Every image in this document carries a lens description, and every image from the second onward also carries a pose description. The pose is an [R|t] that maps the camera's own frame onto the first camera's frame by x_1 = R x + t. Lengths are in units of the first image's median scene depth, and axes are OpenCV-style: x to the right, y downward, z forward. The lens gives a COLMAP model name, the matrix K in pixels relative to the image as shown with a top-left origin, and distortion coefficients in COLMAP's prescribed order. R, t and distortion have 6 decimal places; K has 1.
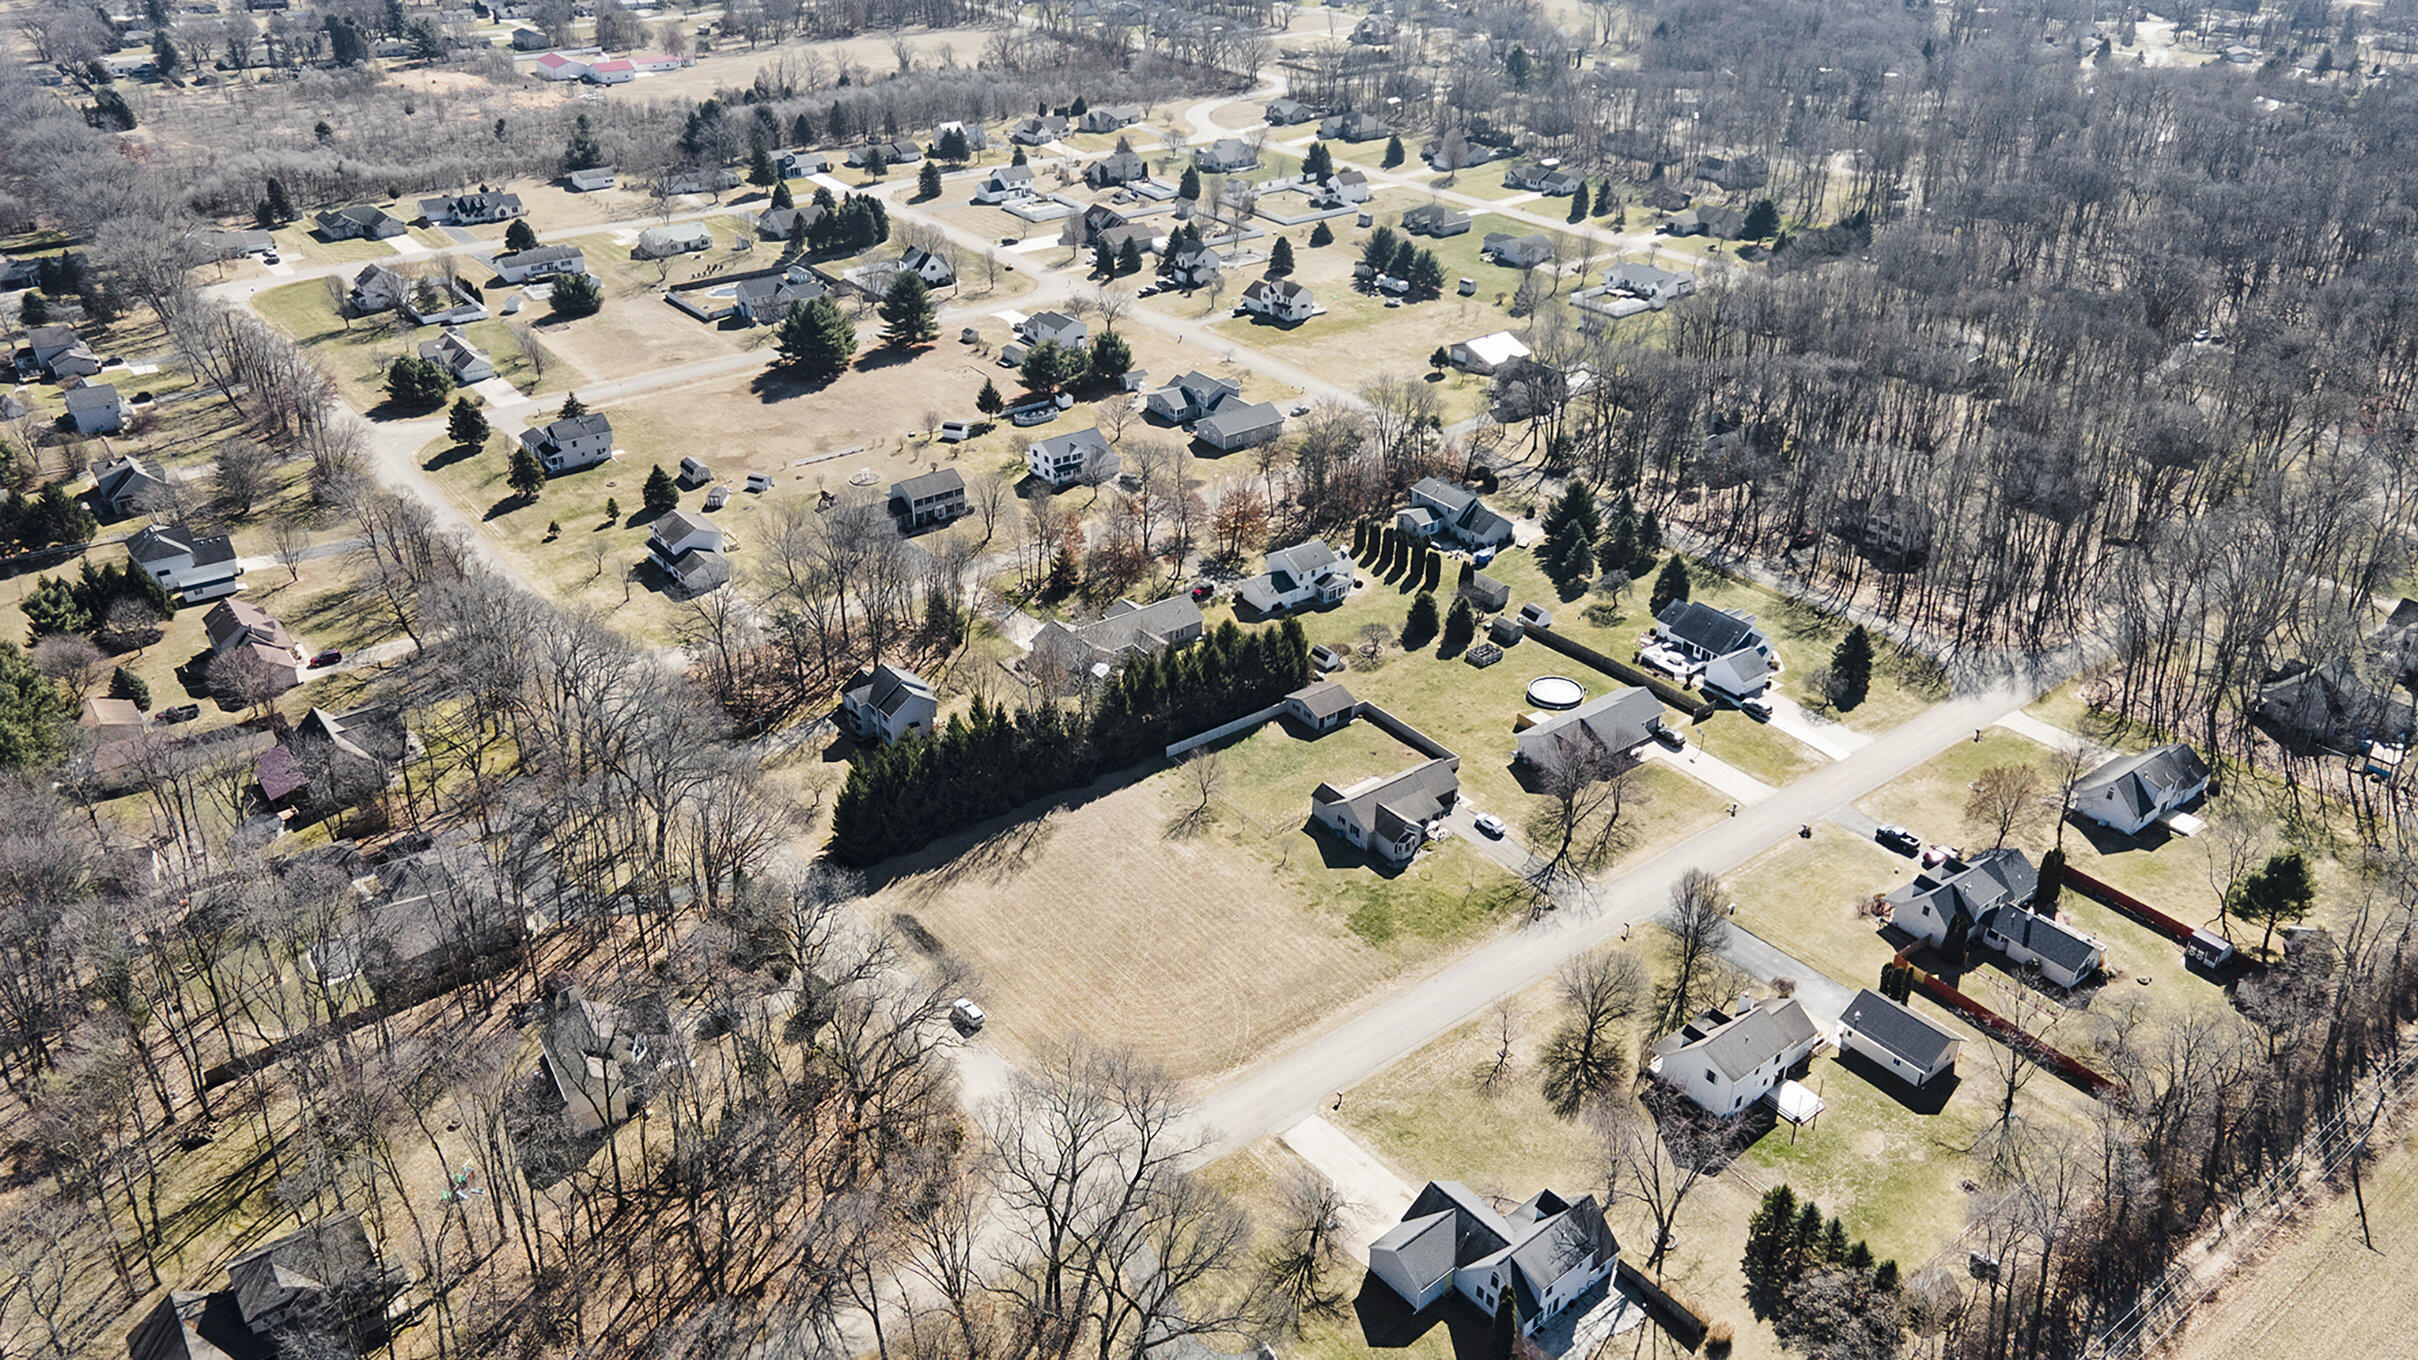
lens RADIAL K [[1761.2, 0, 1216.4], [0, 1761.2, 671.0], [0, 0, 1]] dist [0.041235, 0.010335]
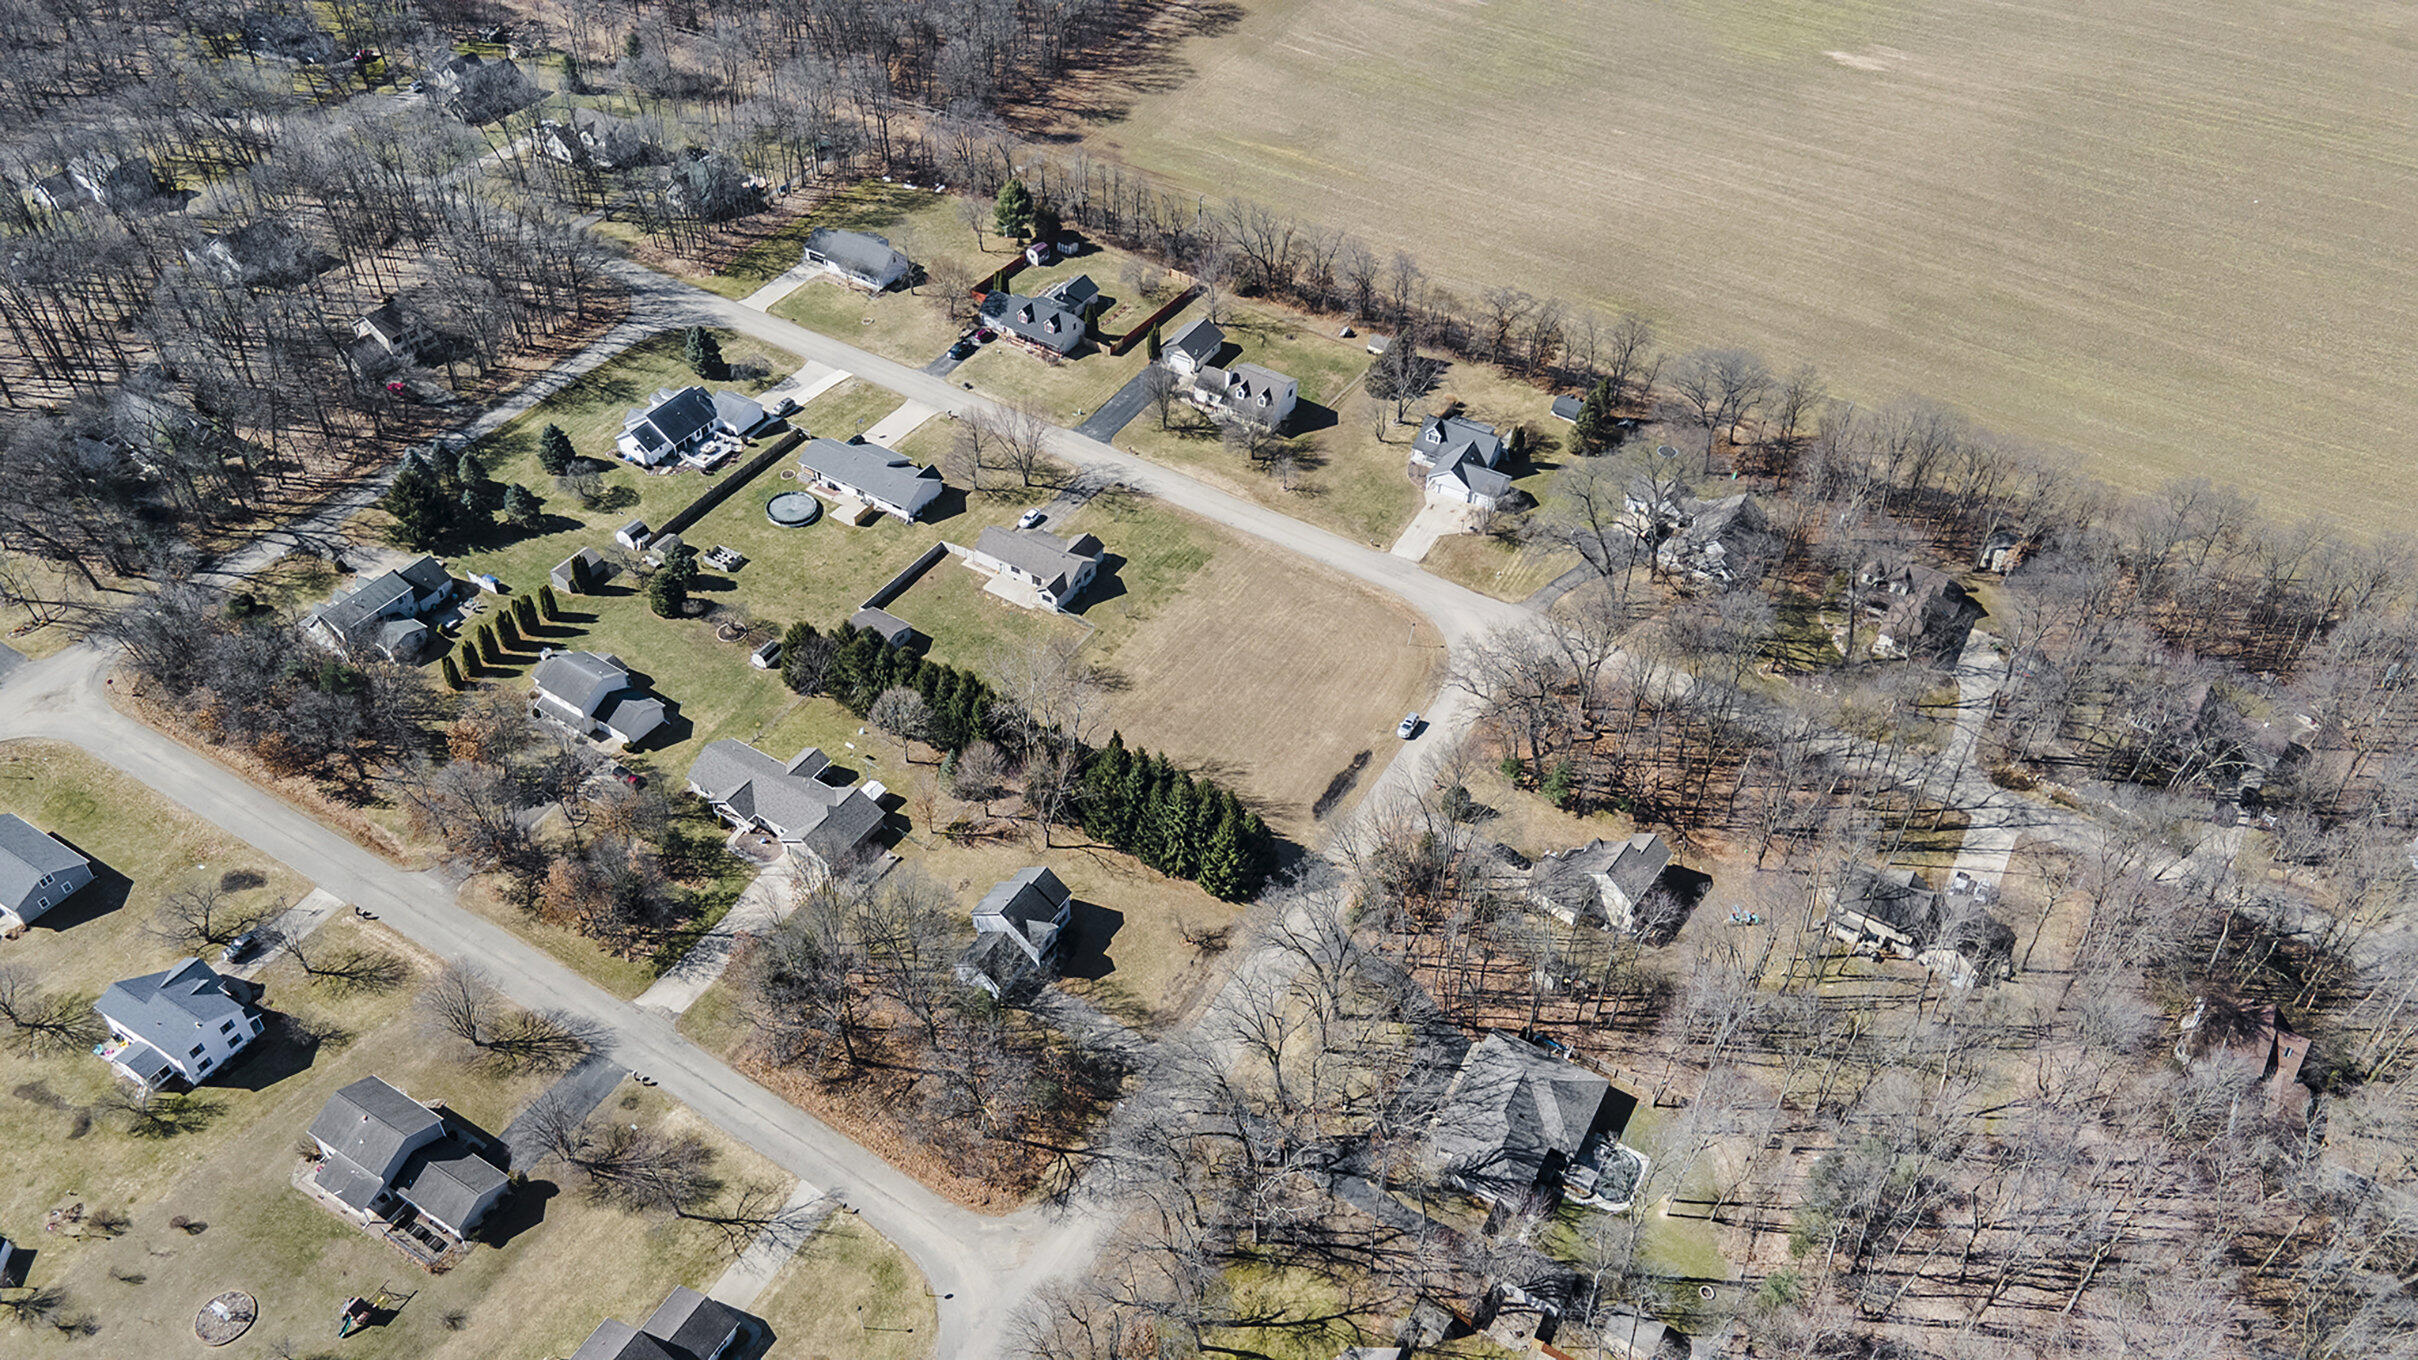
lens RADIAL K [[1761.2, 0, 1216.4], [0, 1761.2, 671.0], [0, 0, 1]] dist [0.041235, 0.010335]
pose [[-0.361155, -0.644585, 0.673853, -0.691497], [0.409518, 0.539580, 0.735628, -0.619390], [-0.837772, 0.541630, 0.069097, 0.745650]]
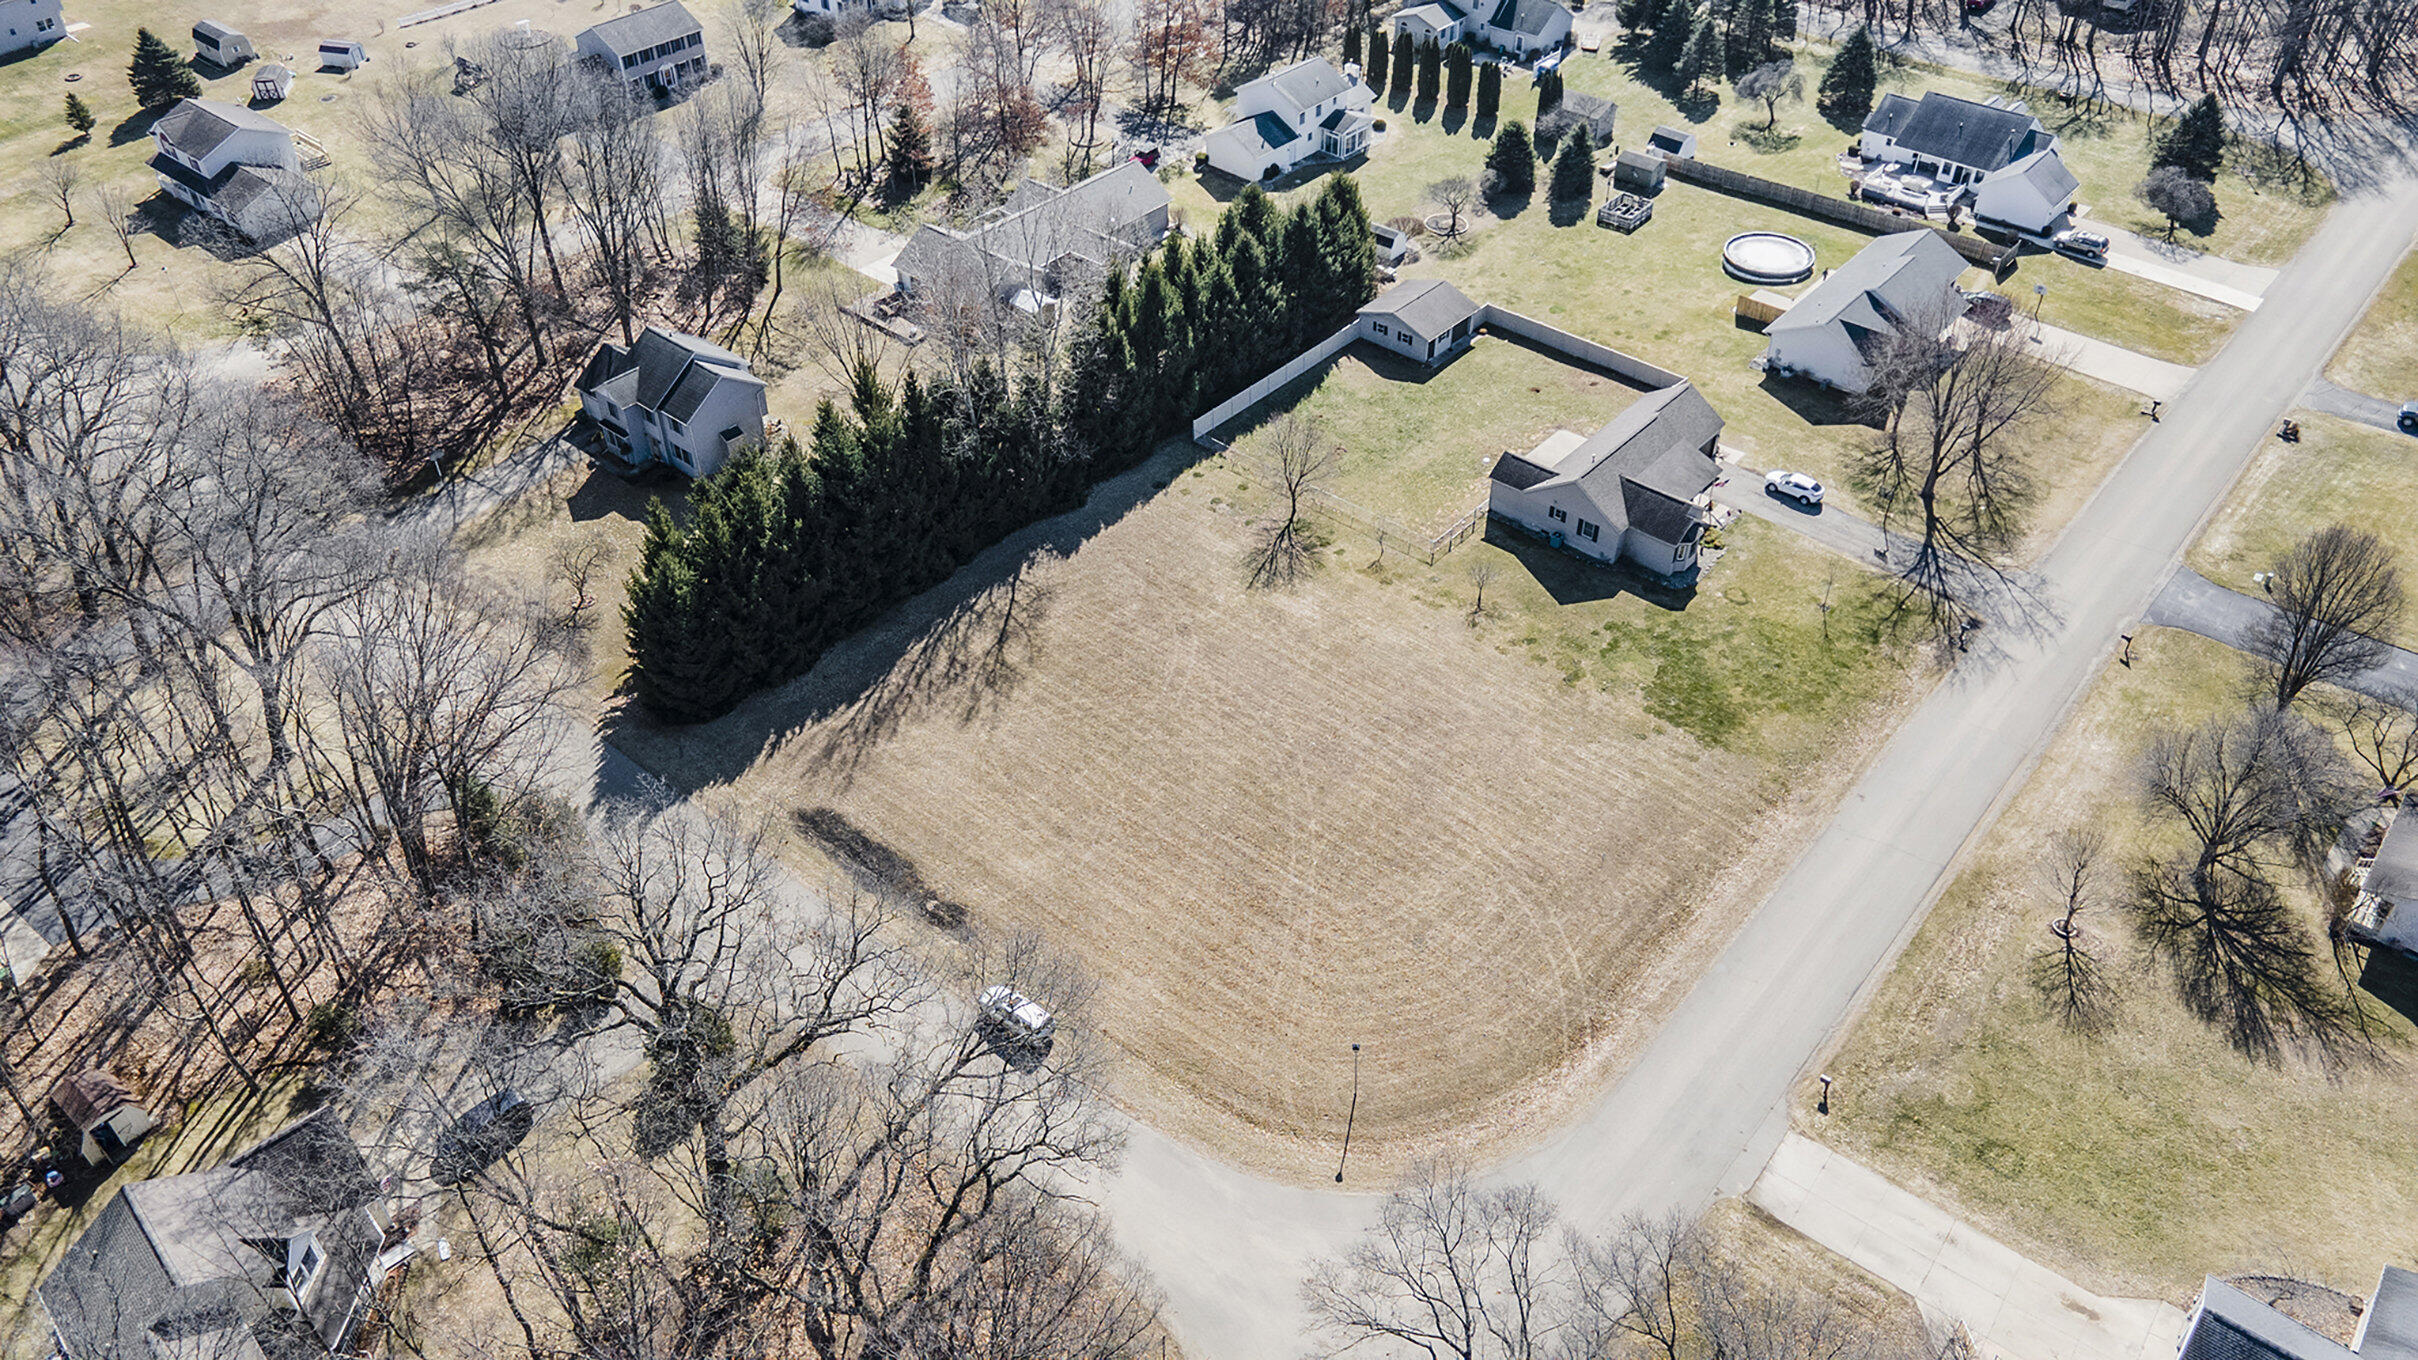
lens RADIAL K [[1761.2, 0, 1216.4], [0, 1761.2, 671.0], [0, 0, 1]] dist [0.041235, 0.010335]
pose [[0.979143, -0.138319, 0.148820, -0.107701], [0.106680, 0.973388, 0.202820, 0.006516], [-0.172914, -0.182713, 0.967841, 0.397847]]
